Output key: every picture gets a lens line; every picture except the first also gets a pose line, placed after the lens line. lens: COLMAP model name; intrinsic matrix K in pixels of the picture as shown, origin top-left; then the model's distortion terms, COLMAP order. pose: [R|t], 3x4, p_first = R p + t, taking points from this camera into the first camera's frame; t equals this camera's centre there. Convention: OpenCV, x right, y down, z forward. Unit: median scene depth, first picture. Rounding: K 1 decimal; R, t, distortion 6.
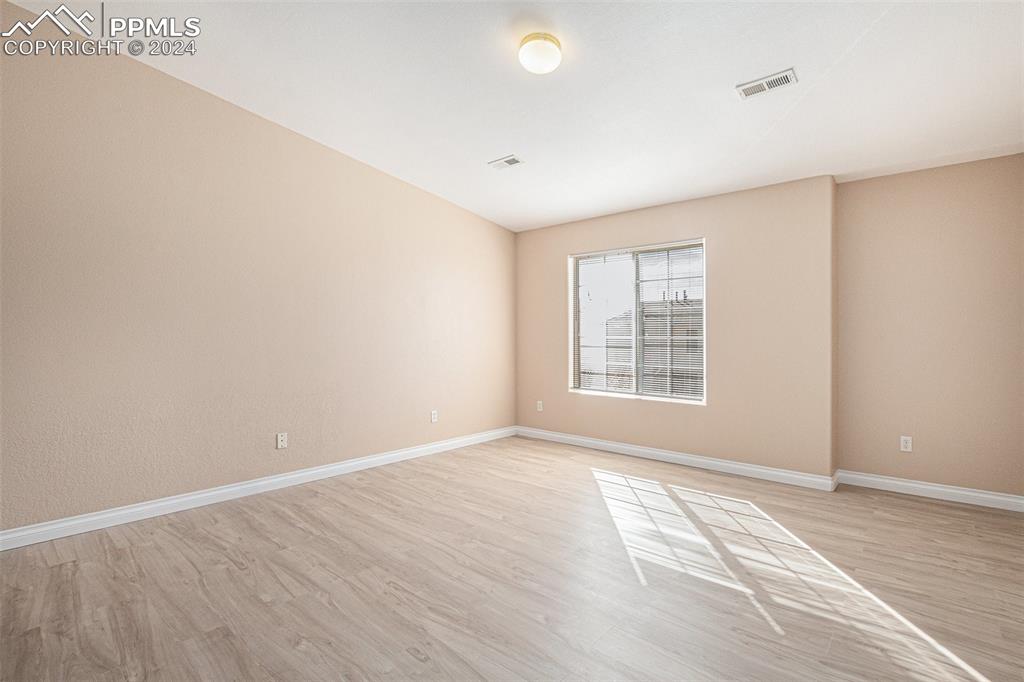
lens RADIAL K [[486.7, 0, 517.4], [0, 486.7, 338.2], [0, 0, 1]] dist [-0.021573, 0.000633]
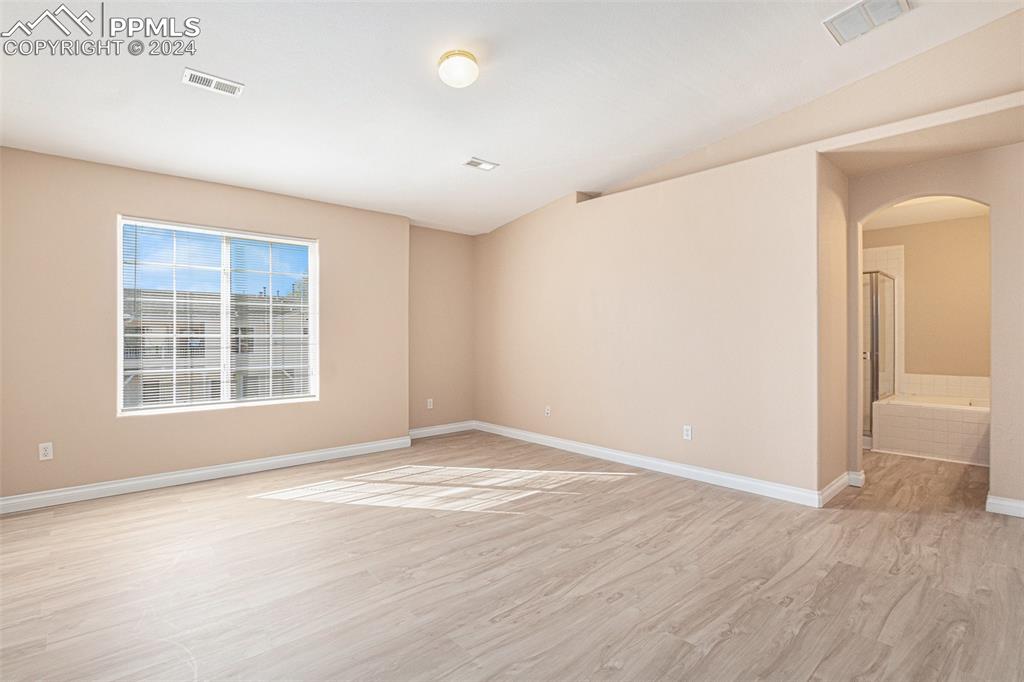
lens RADIAL K [[486.7, 0, 517.4], [0, 486.7, 338.2], [0, 0, 1]] dist [-0.021573, 0.000633]
pose [[0.097095, -0.006250, 0.995255, -0.798263], [0.003014, 0.999978, 0.005985, -0.000550], [-0.995271, 0.002418, 0.097112, 0.627465]]
